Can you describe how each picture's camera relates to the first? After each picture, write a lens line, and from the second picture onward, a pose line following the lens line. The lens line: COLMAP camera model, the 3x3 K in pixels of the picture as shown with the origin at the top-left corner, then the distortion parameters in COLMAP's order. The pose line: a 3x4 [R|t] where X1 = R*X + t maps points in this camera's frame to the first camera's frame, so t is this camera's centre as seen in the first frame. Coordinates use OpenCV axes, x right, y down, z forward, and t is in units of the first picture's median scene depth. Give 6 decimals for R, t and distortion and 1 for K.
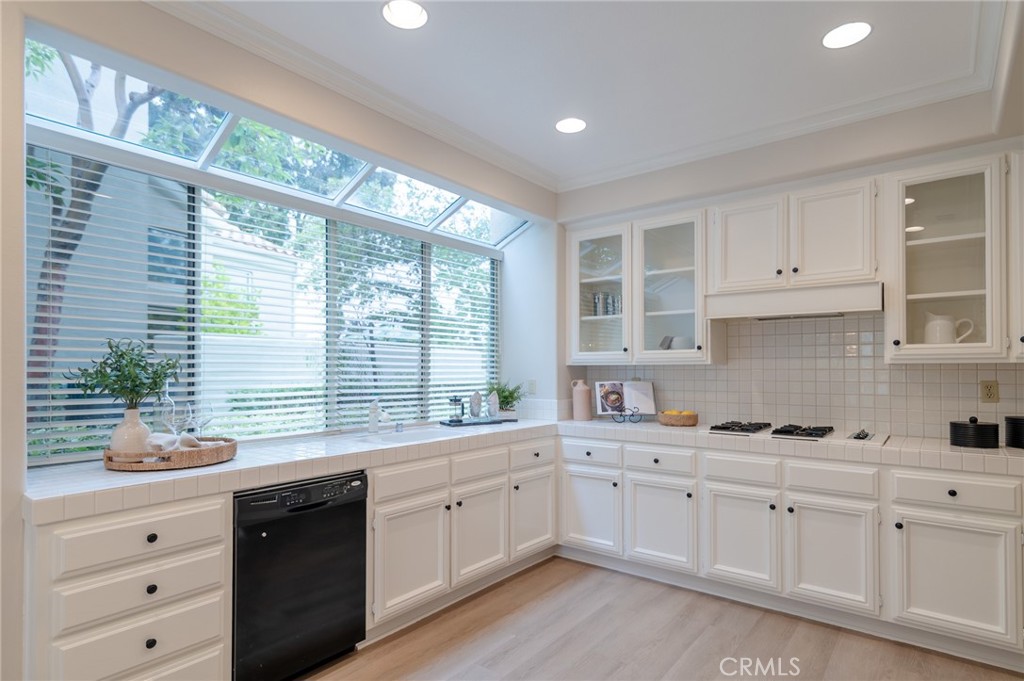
lens RADIAL K [[546.0, 0, 514.2], [0, 546.0, 364.0], [0, 0, 1]] dist [0.000162, -0.001875]
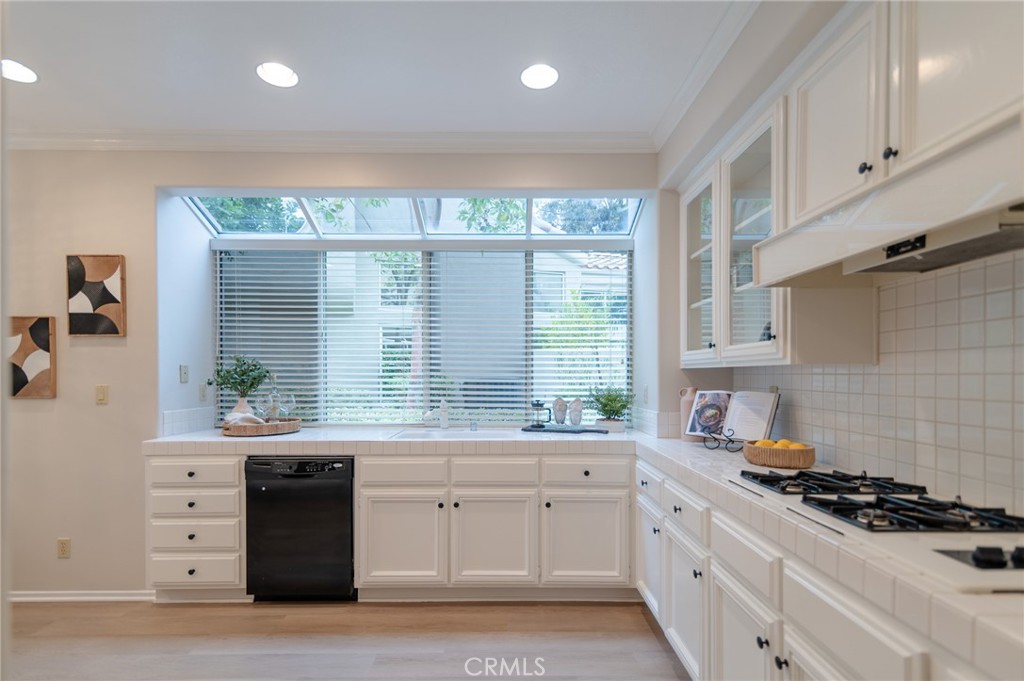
lens RADIAL K [[466.1, 0, 502.2], [0, 466.1, 376.0], [0, 0, 1]] dist [0.006043, -0.001021]
pose [[0.617847, 0.003795, -0.786289, 0.599472], [0.007148, 0.999920, 0.010443, 0.005111], [0.786266, -0.012072, 0.617771, 0.494712]]
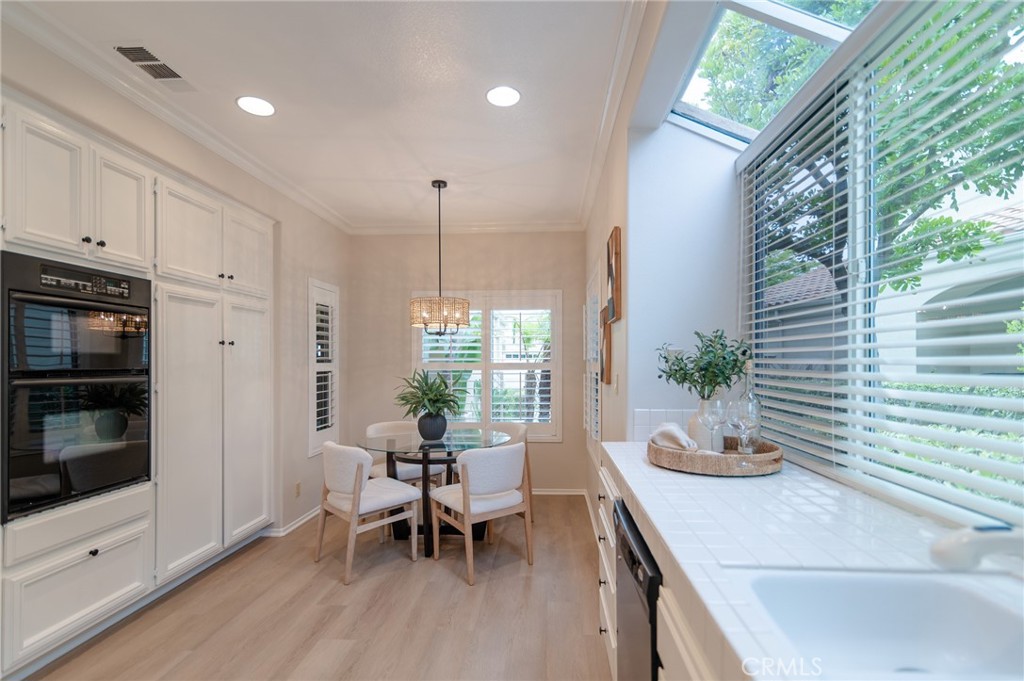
lens RADIAL K [[466.1, 0, 532.5], [0, 466.1, 362.4], [0, 0, 1]] dist [0.006043, -0.001021]
pose [[-0.811648, 0.006179, -0.584114, 0.022271], [0.011900, 0.999911, -0.005959, 0.007480], [0.584025, -0.011788, -0.811650, 1.018896]]
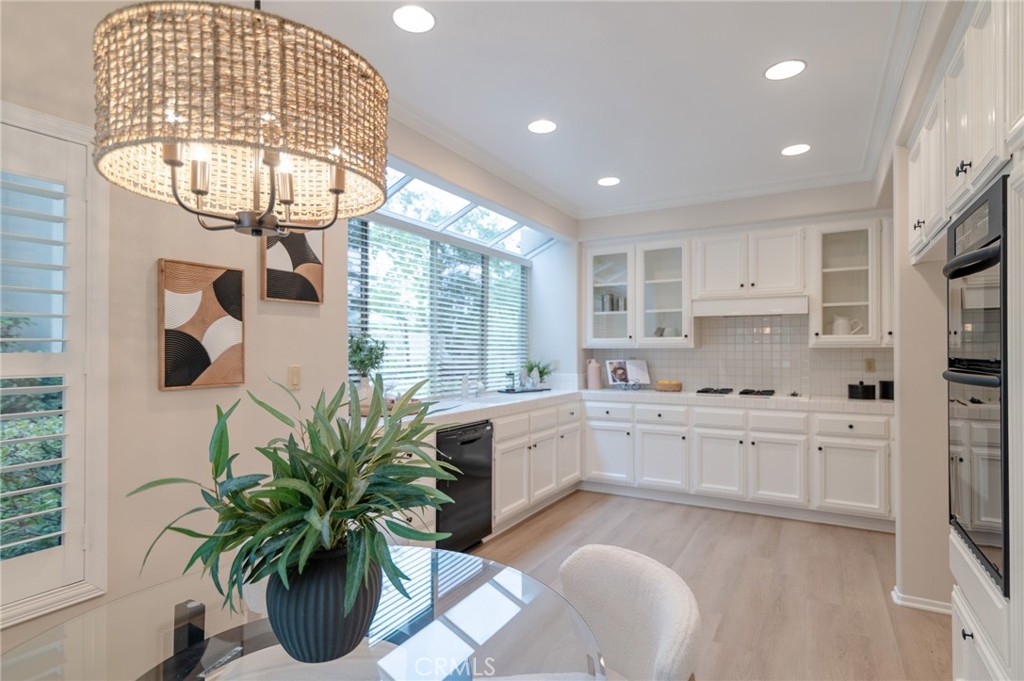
lens RADIAL K [[546.0, 0, 506.6], [0, 546.0, 347.7], [0, 0, 1]] dist [0.000162, -0.001875]
pose [[0.990110, 0.001589, 0.140282, -0.349538], [-0.002014, 0.999994, 0.002887, -0.002988], [-0.140277, -0.003141, 0.990107, -0.371807]]
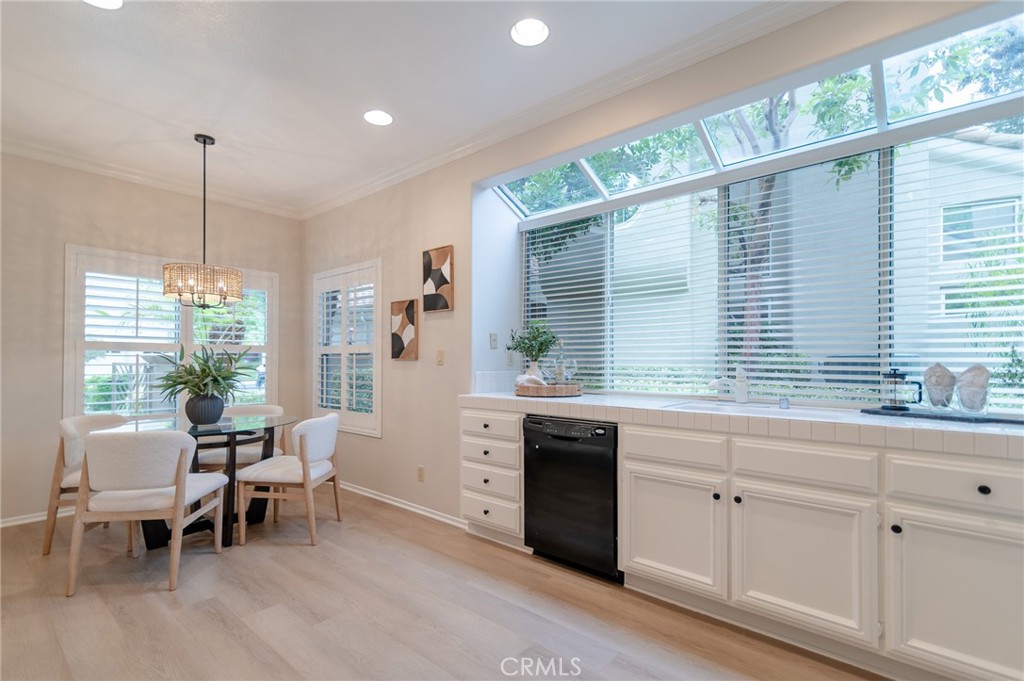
lens RADIAL K [[466.1, 0, 508.0], [0, 466.1, 358.0], [0, 0, 1]] dist [0.006043, -0.001021]
pose [[-0.051007, -0.003863, -0.998691, 0.544344], [0.007541, 0.999963, -0.004254, 0.051028], [0.998670, -0.007748, -0.050976, 0.661149]]
